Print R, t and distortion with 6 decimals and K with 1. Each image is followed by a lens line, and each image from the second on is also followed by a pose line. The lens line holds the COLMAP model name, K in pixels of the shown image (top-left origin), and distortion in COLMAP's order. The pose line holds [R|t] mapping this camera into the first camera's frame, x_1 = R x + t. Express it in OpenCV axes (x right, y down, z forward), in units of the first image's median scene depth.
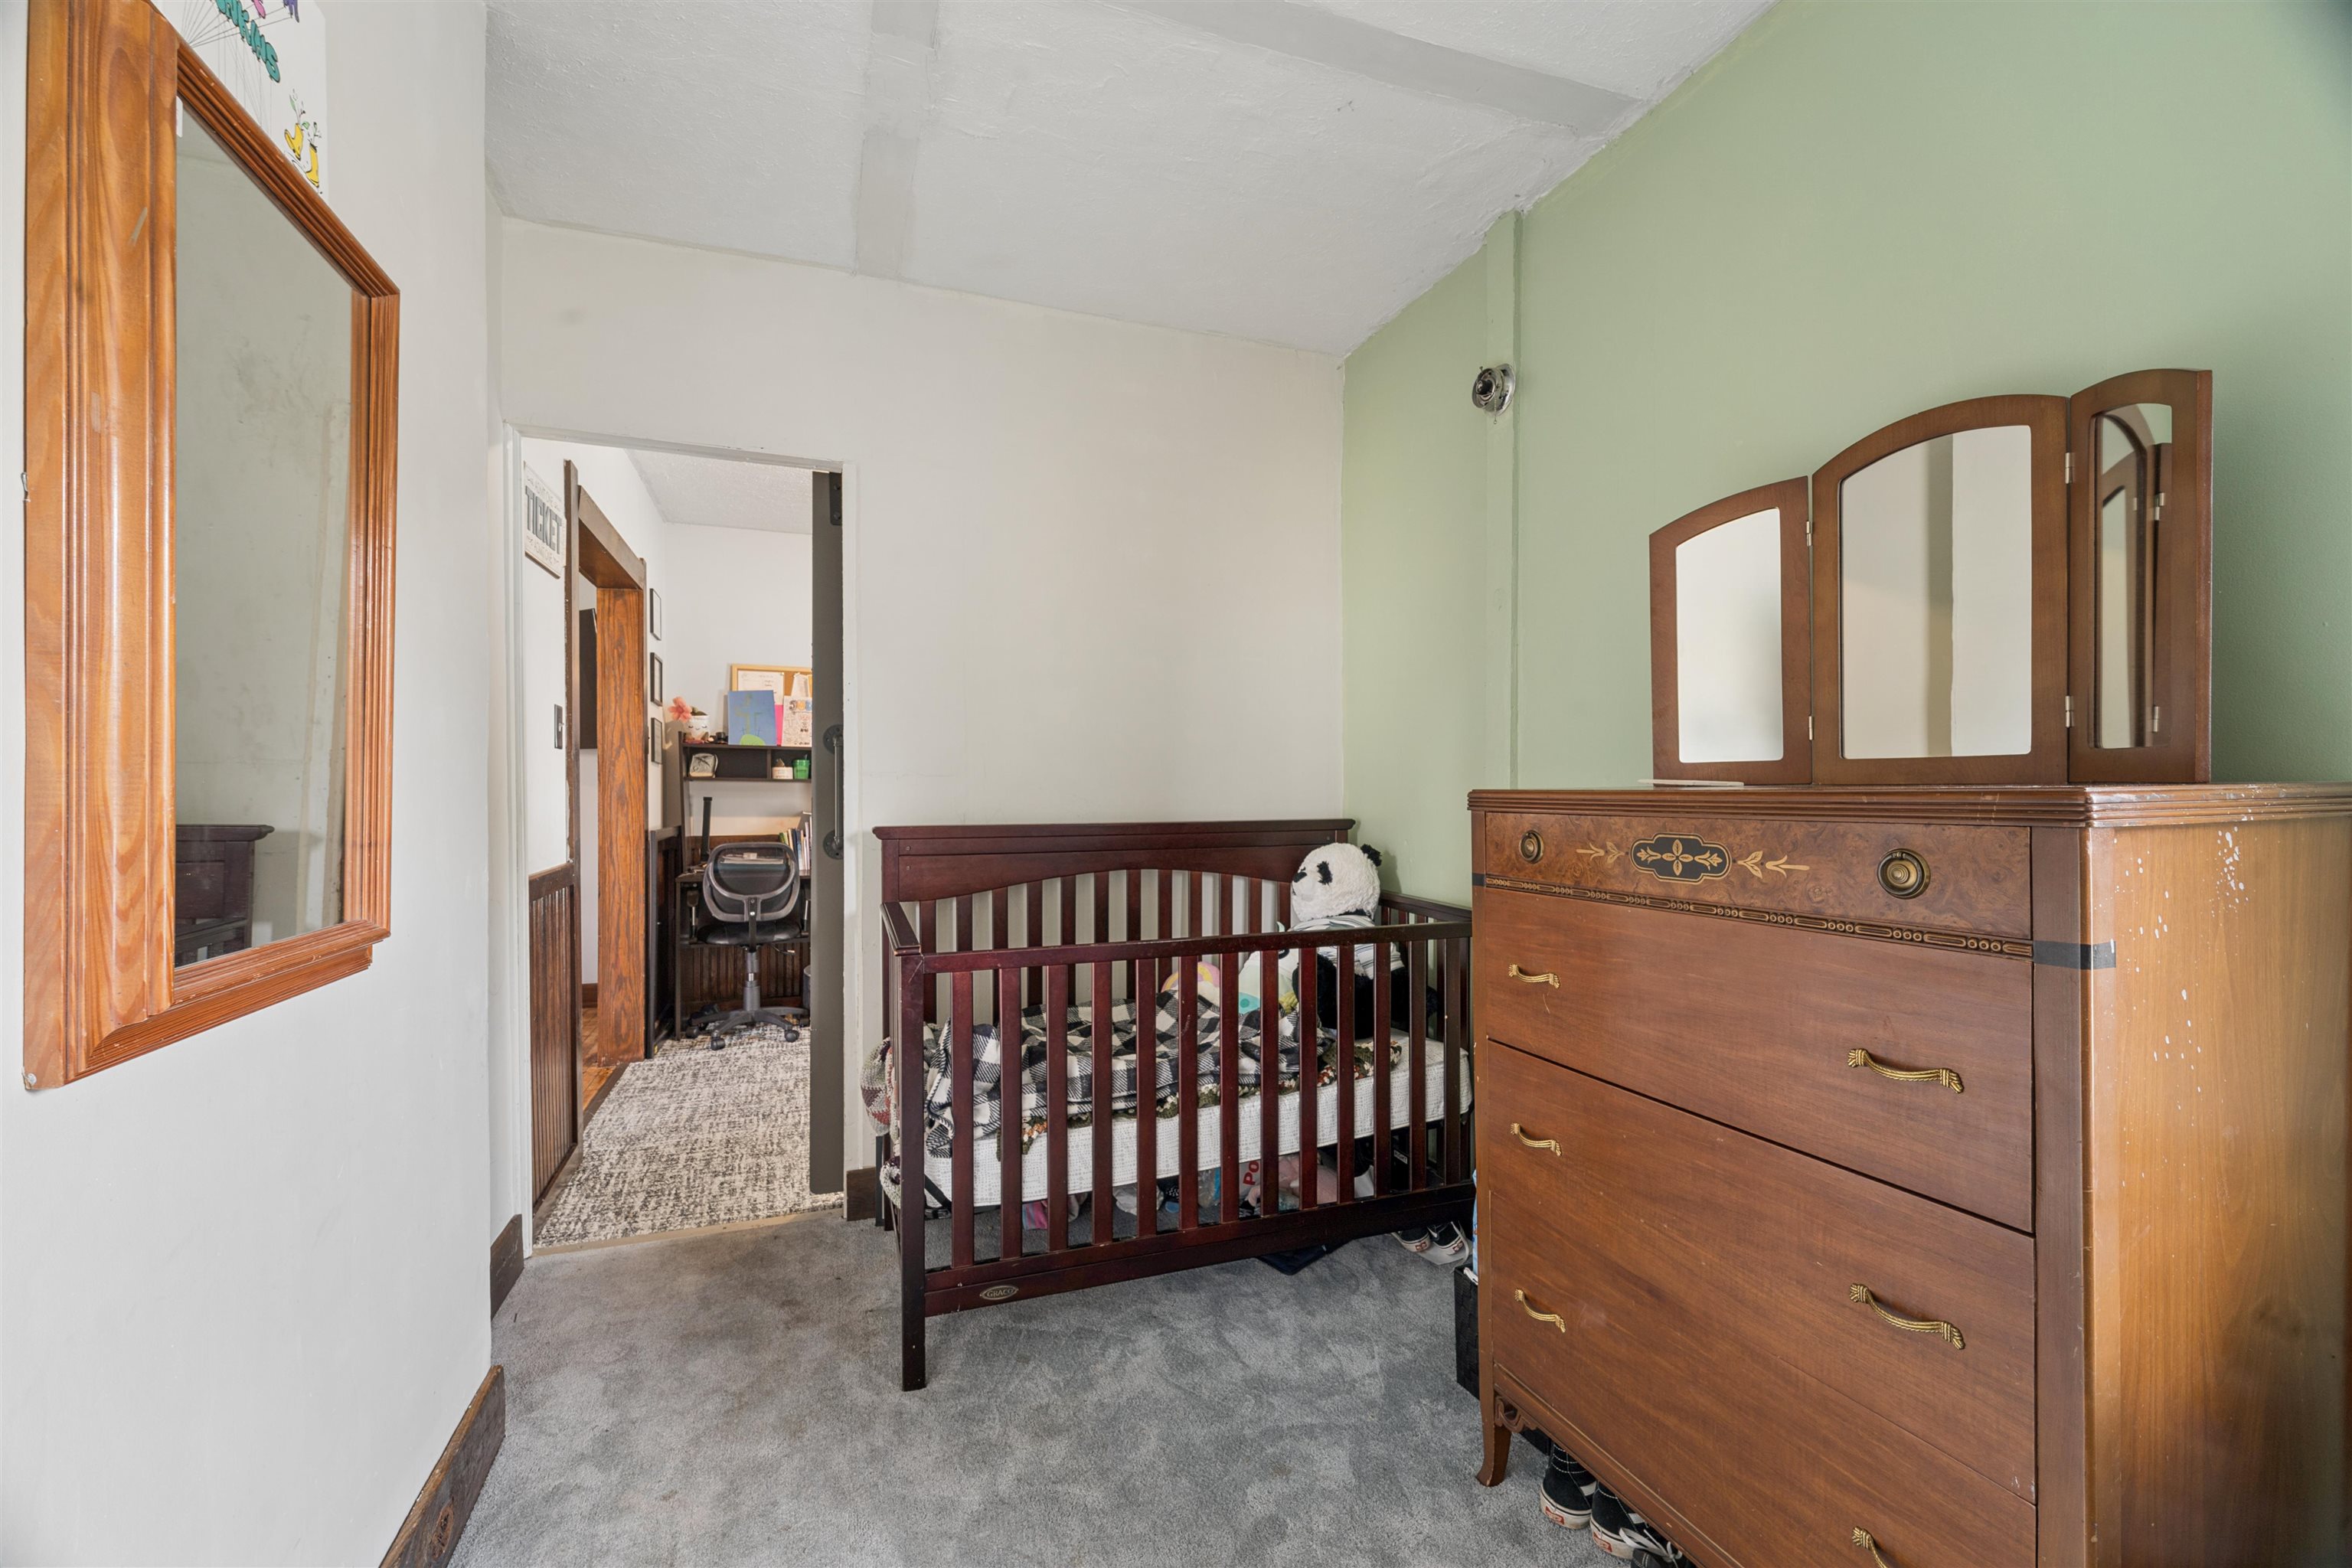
lens RADIAL K [[995.7, 0, 1179.9], [0, 995.7, 781.1], [0, 0, 1]] dist [0.012428, -0.004190]
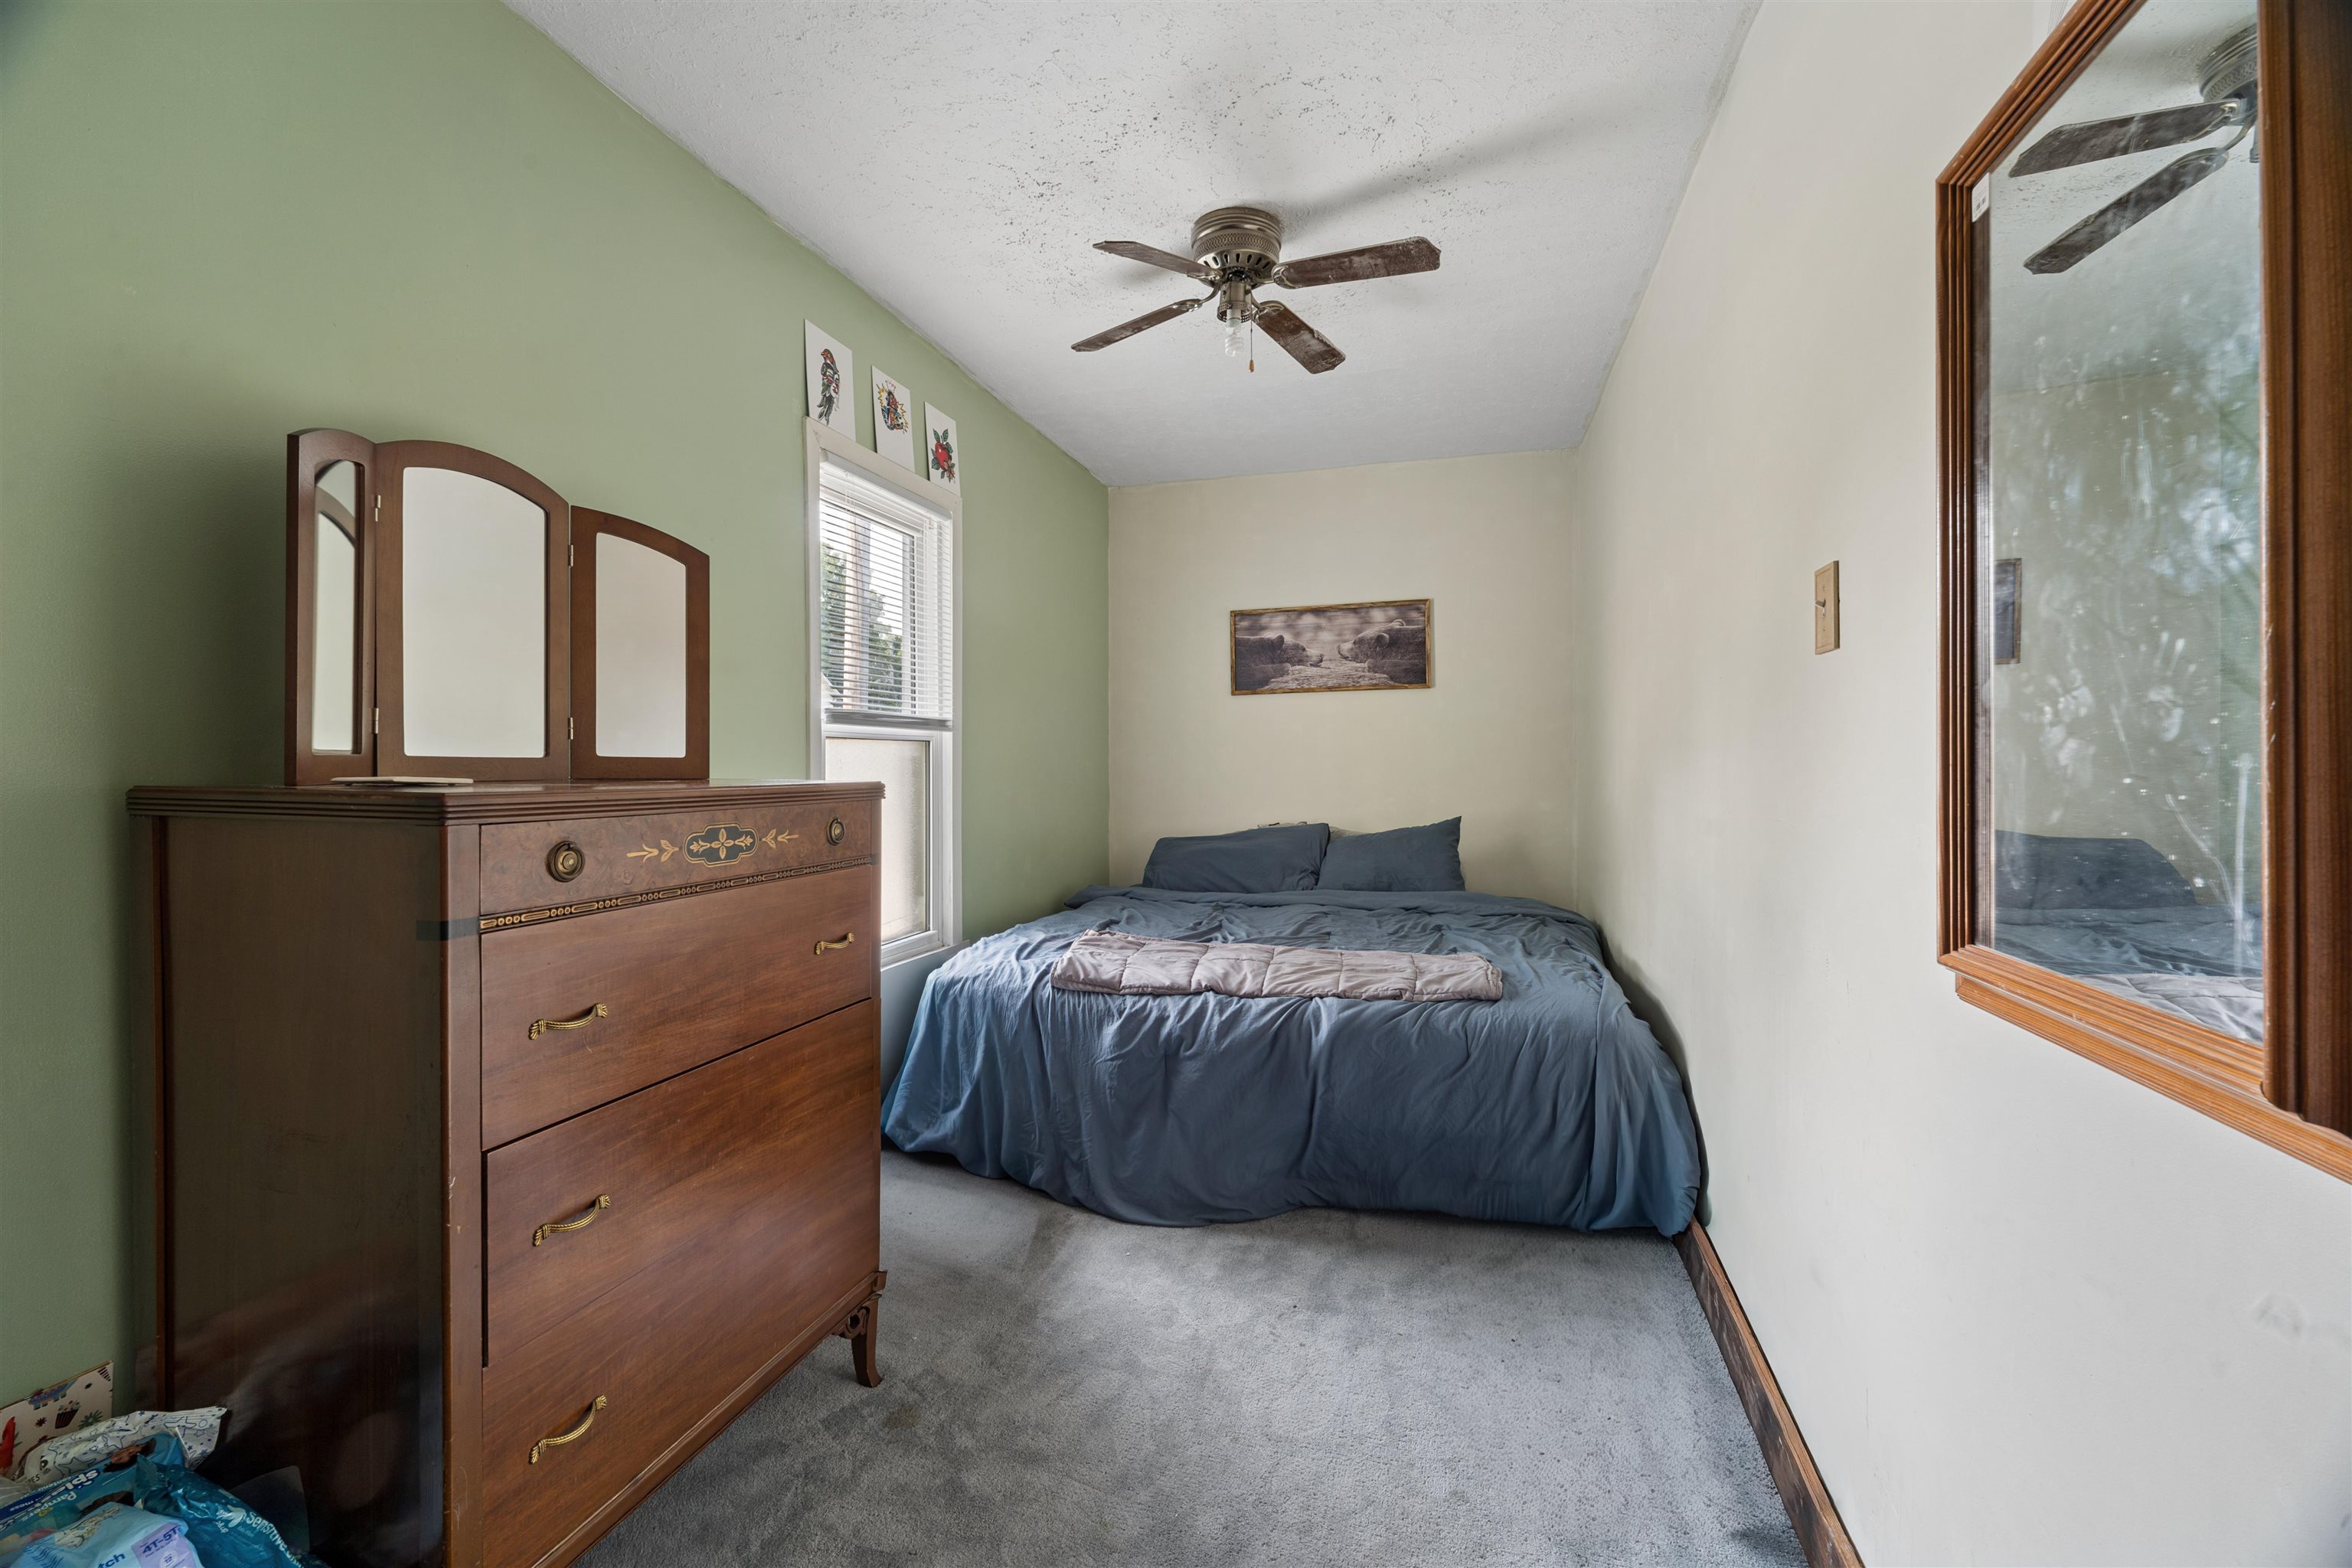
lens RADIAL K [[995.7, 0, 1177.3], [0, 995.7, 778.1], [0, 0, 1]] dist [0.012428, -0.004190]
pose [[-0.795948, 0.024794, 0.604856, -0.651065], [0.028419, 0.999590, -0.003577, 0.017769], [-0.604697, 0.014342, -0.796326, 1.609183]]
